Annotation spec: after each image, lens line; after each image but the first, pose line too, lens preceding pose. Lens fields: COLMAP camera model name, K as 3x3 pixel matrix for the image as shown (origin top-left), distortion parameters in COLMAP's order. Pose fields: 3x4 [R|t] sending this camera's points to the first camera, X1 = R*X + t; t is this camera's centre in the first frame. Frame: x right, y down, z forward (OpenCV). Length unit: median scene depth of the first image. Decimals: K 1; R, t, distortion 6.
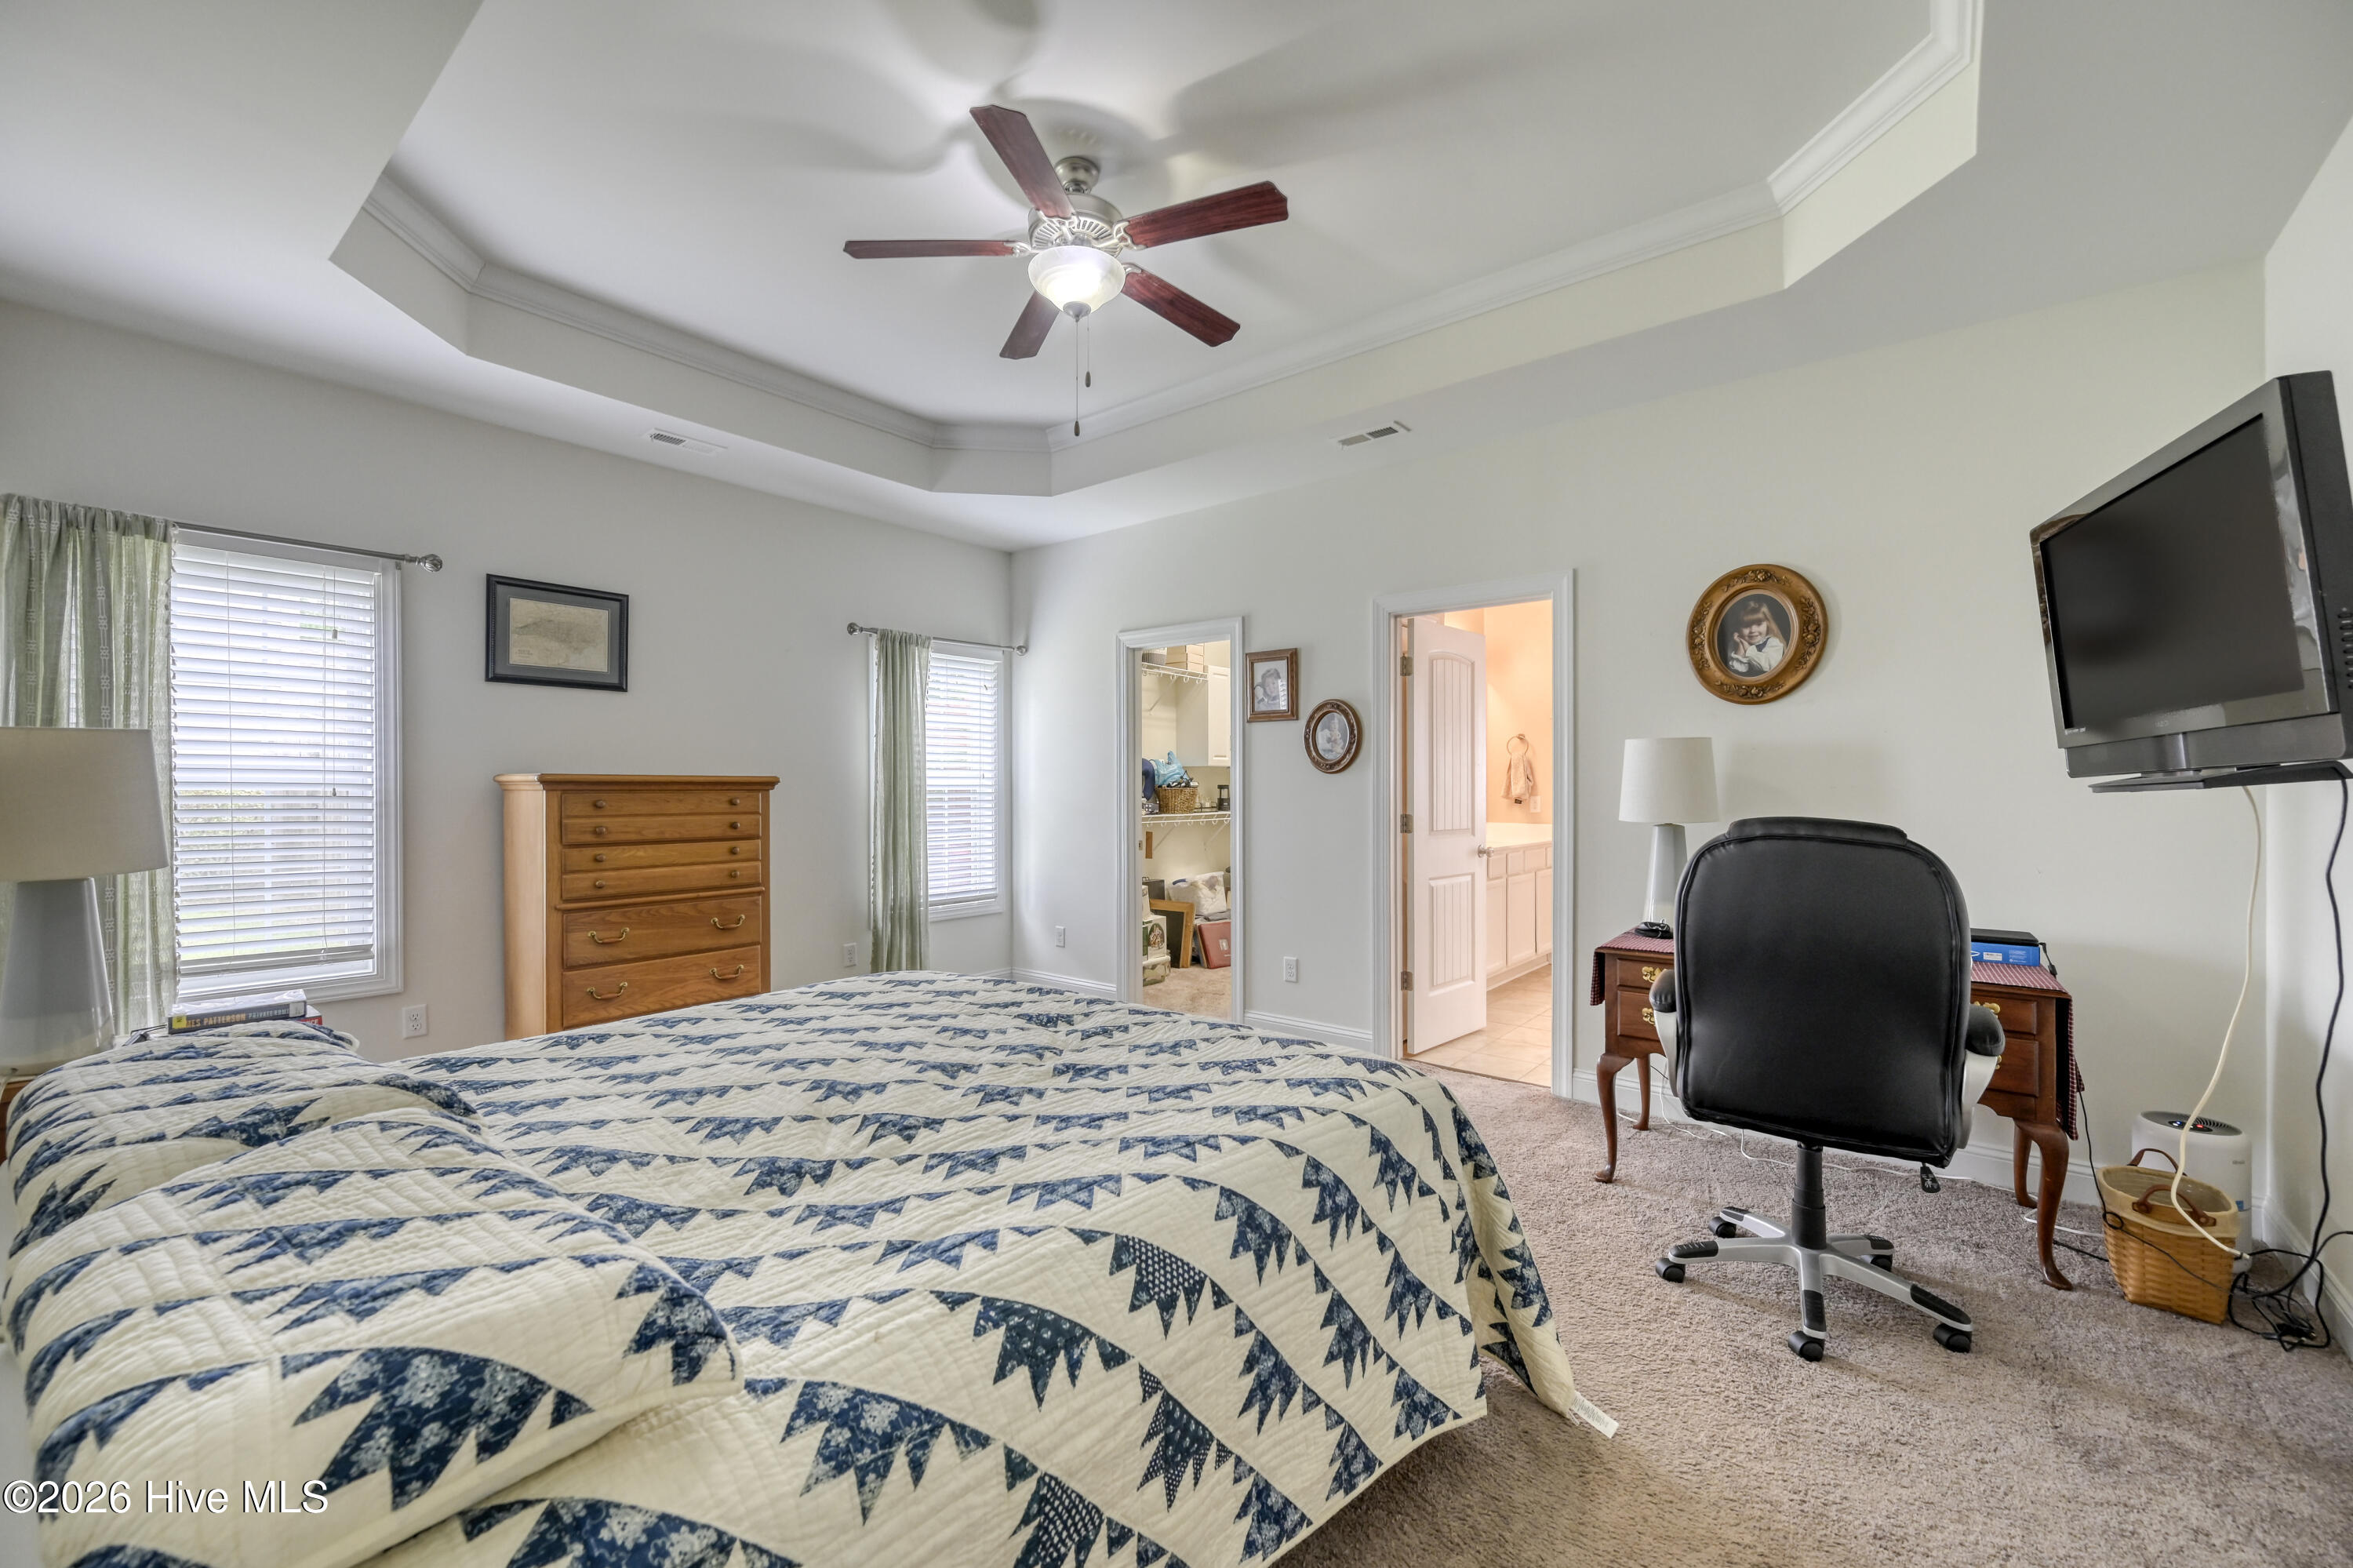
lens RADIAL K [[927.1, 0, 1183.8], [0, 927.1, 789.3], [0, 0, 1]] dist [0.001068, -0.000150]
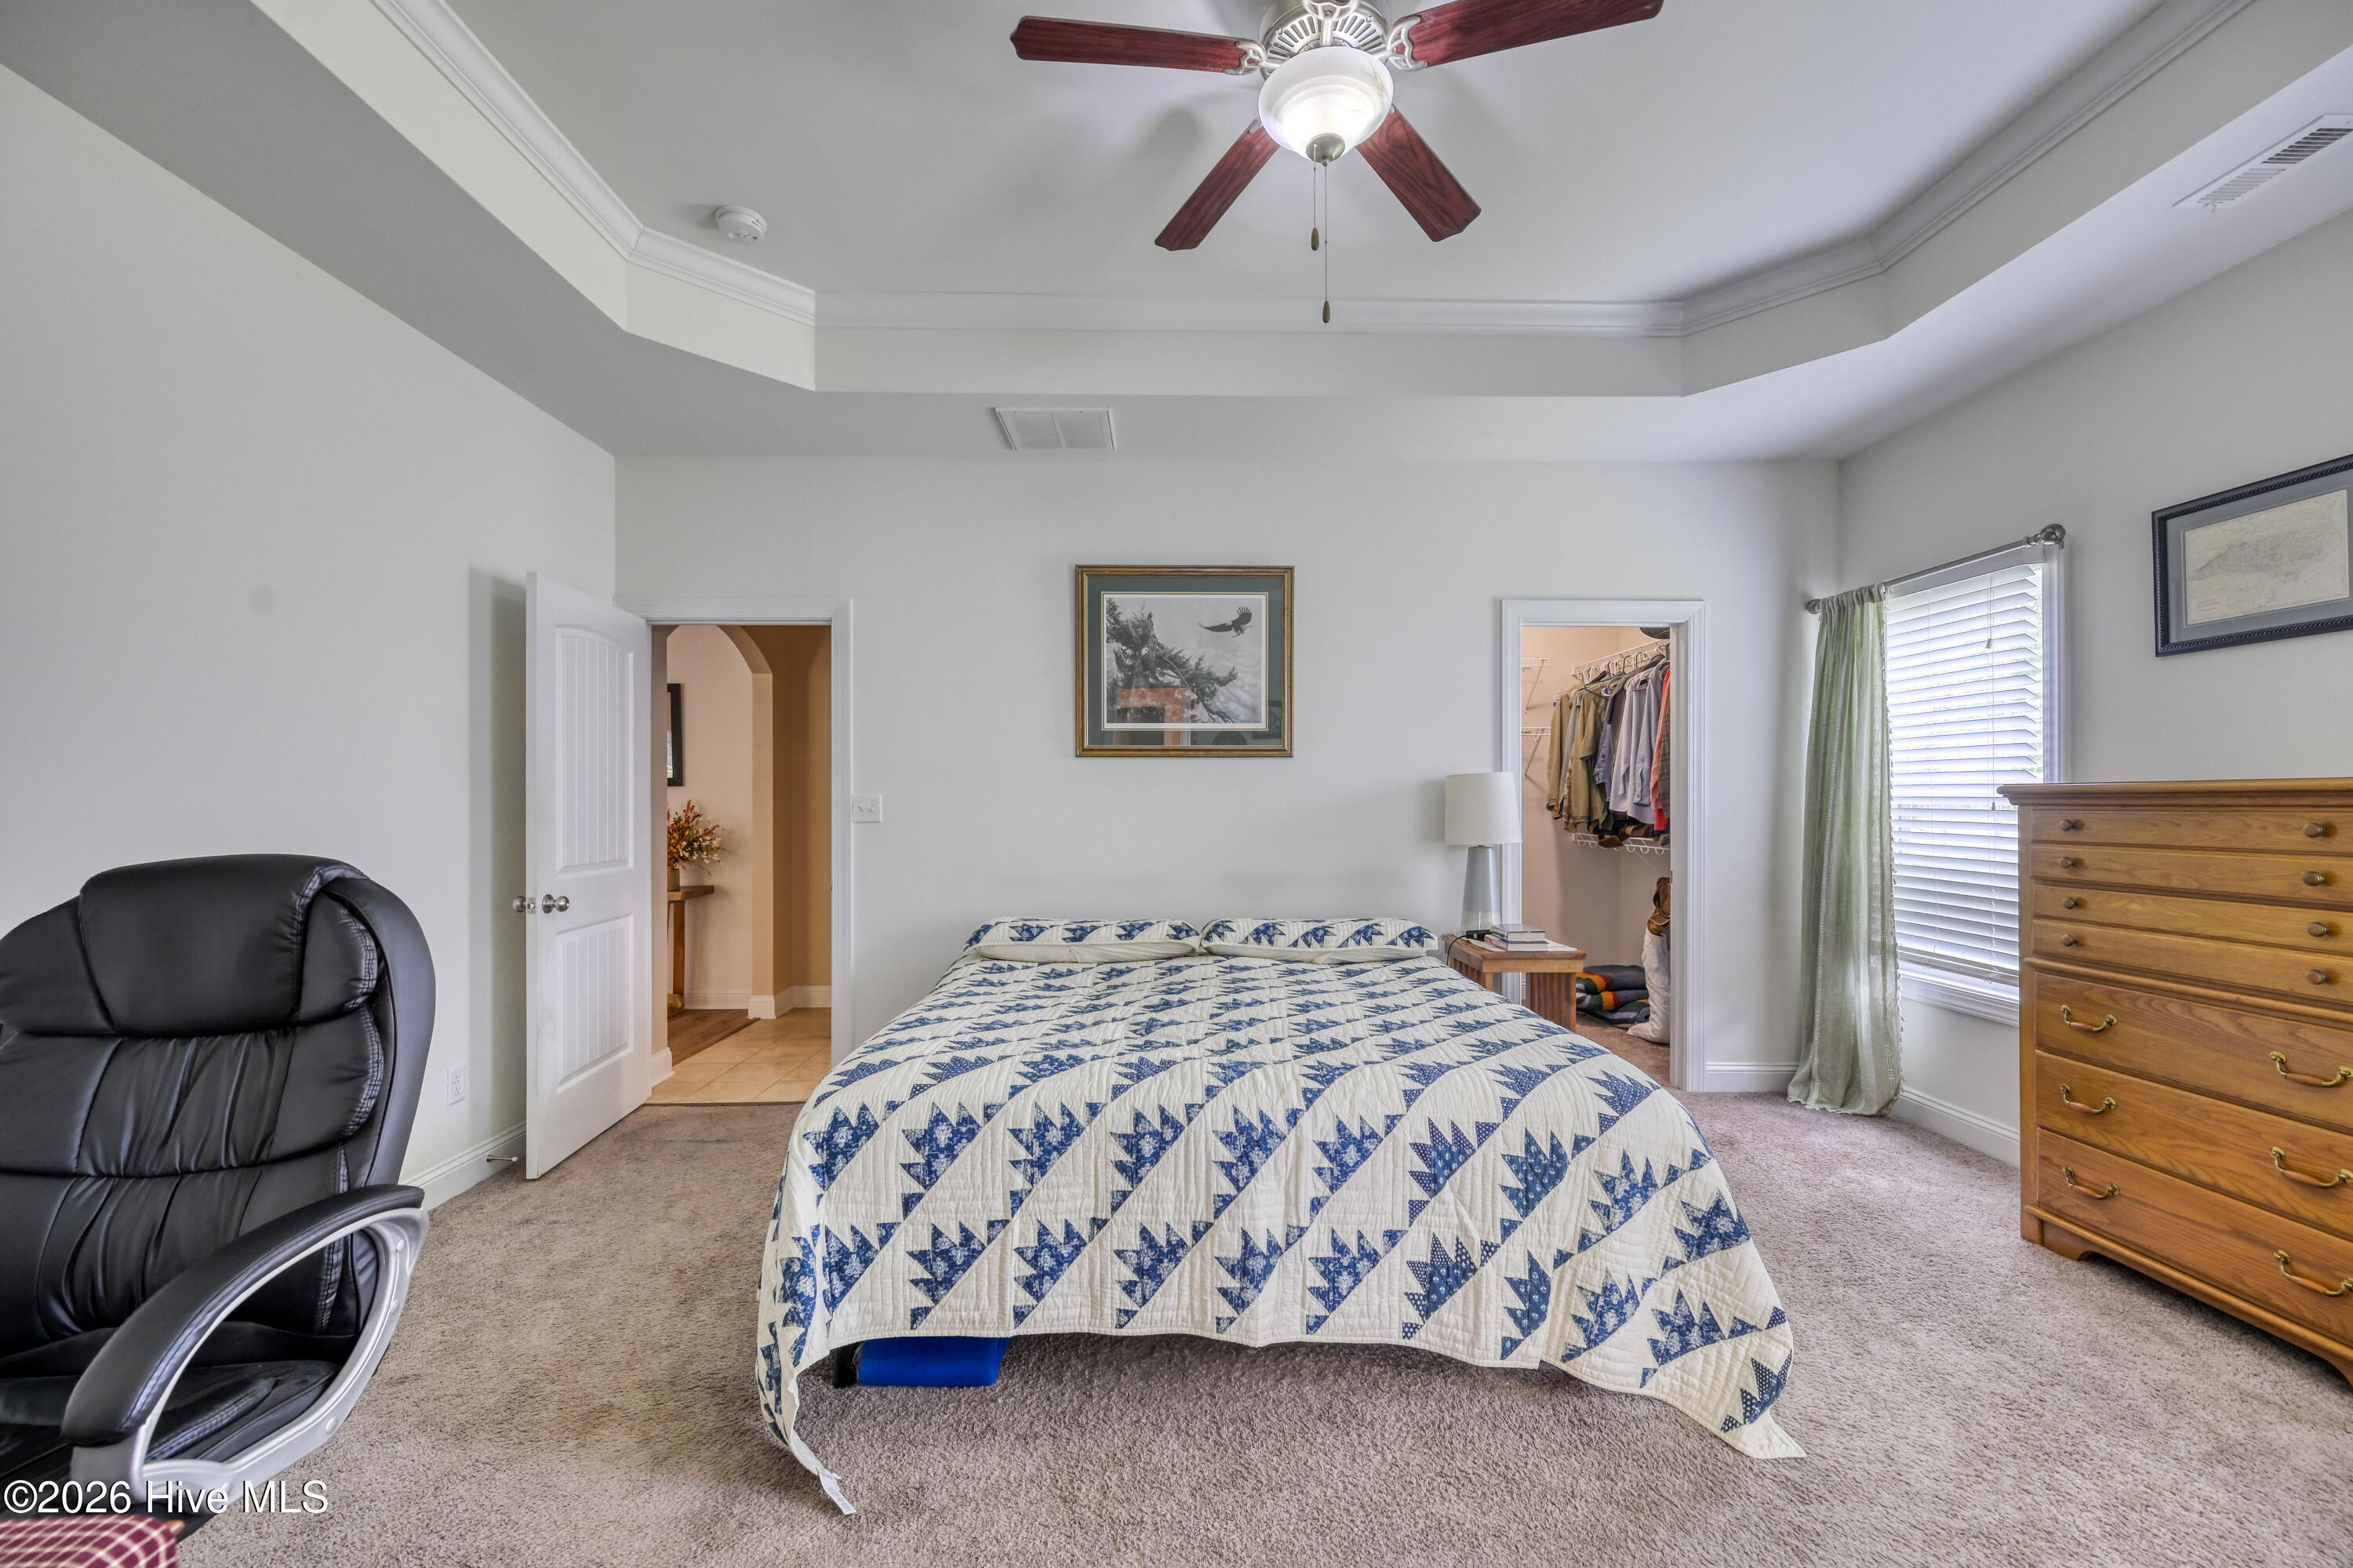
lens RADIAL K [[927.1, 0, 1189.1], [0, 927.1, 797.9], [0, 0, 1]] dist [0.001068, -0.000150]
pose [[-0.769831, -0.000448, -0.638247, 0.300196], [0.000187, 1.000000, -0.000927, -0.003496], [0.638247, -0.000833, -0.769831, 1.035449]]
